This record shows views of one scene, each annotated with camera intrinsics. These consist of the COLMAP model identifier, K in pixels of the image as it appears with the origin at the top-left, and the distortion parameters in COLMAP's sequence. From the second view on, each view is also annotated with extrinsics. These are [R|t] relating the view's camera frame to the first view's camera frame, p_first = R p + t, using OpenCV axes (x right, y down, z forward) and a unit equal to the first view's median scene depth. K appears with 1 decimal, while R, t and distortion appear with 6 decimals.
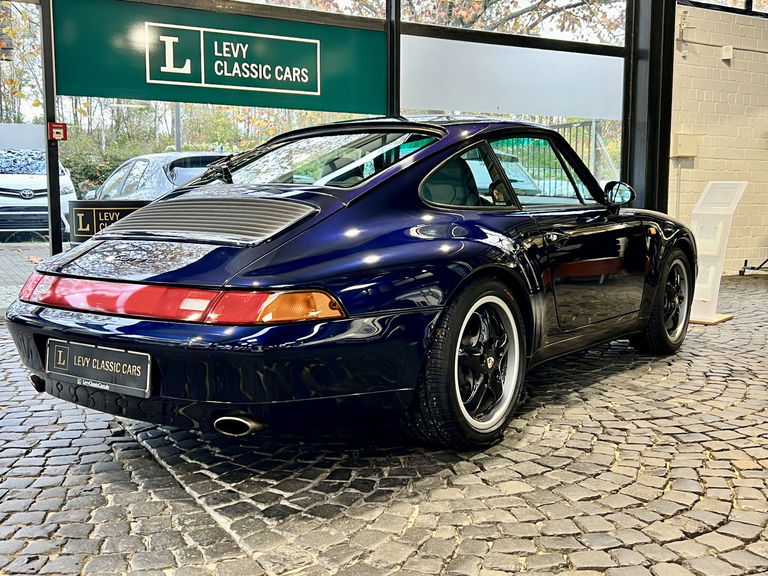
lens RADIAL K [[834.2, 0, 383.9], [0, 834.2, 287.1], [0, 0, 1]] dist [0.048419, 0.000000]
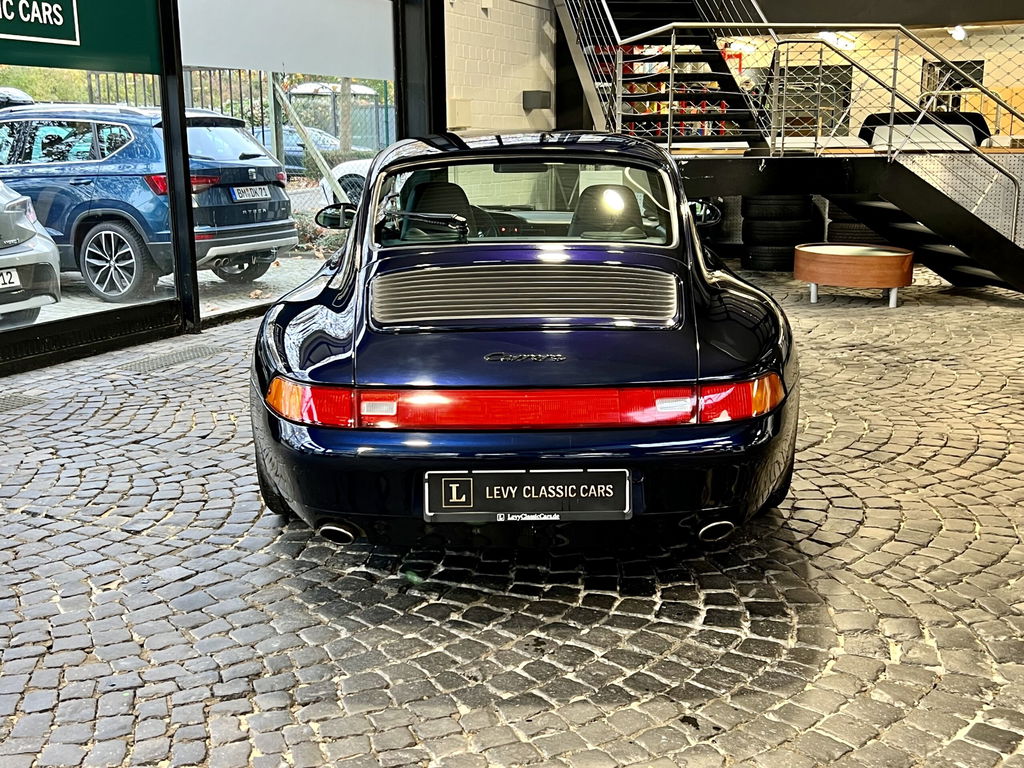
lens RADIAL K [[1125.5, 0, 512.9], [0, 1125.5, 382.6], [0, 0, 1]] dist [0.027700, 0.000000]
pose [[0.816318, -0.132093, 0.562295, -0.769658], [0.071965, 0.989173, 0.127898, -0.123257], [-0.573102, -0.063940, 0.816986, 0.105786]]
